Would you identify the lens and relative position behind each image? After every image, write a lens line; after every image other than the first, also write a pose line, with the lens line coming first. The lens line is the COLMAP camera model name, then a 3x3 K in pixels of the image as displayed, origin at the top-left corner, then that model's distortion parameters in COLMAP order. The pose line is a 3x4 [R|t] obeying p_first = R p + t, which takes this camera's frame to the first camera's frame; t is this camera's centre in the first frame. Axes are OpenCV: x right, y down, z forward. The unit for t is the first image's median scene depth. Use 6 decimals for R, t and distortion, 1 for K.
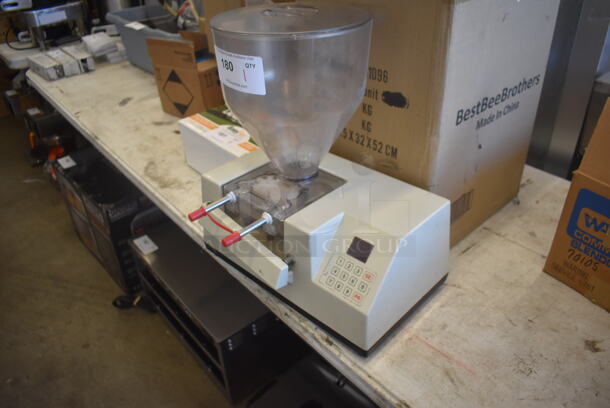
lens RADIAL K [[467.1, 0, 304.0], [0, 467.1, 203.0], [0, 0, 1]] dist [-0.106818, 0.024207]
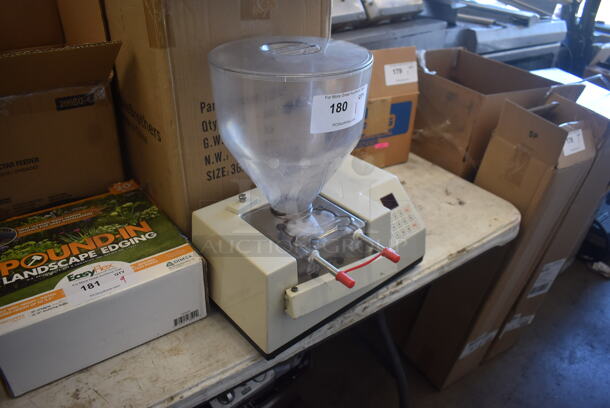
lens RADIAL K [[467.1, 0, 305.8], [0, 467.1, 203.4], [0, 0, 1]] dist [-0.106818, 0.024207]
pose [[0.085977, -0.486883, 0.869225, -0.961565], [0.517778, 0.767216, 0.378530, -0.476749], [-0.851184, 0.417521, 0.318060, 0.731251]]
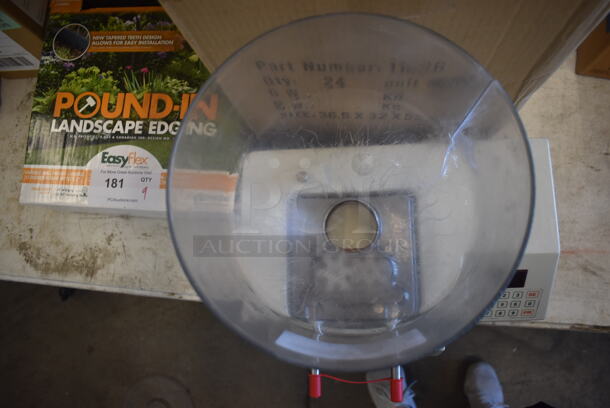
lens RADIAL K [[467.1, 0, 310.5], [0, 467.1, 203.9], [0, 0, 1]] dist [-0.106818, 0.024207]
pose [[0.705296, -0.704898, 0.075346, -0.090408], [0.452475, 0.529435, 0.717611, -0.660022], [-0.545733, -0.472036, 0.692356, 0.648347]]
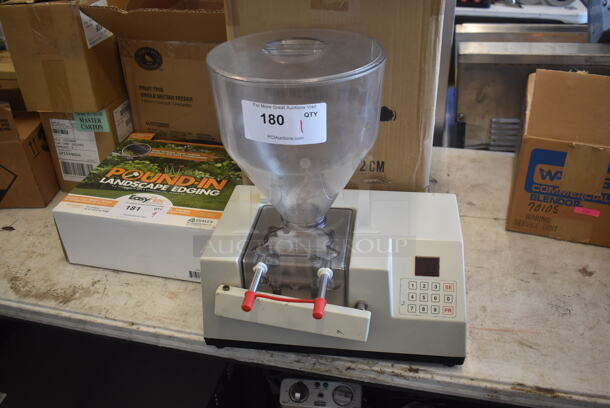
lens RADIAL K [[560.3, 0, 307.1], [0, 560.3, 206.1], [0, 0, 1]] dist [-0.081639, 0.000000]
pose [[0.810325, -0.307875, 0.498585, -0.600002], [0.324413, 0.944266, 0.055831, -0.160126], [-0.487986, 0.116506, 0.865041, 0.071008]]
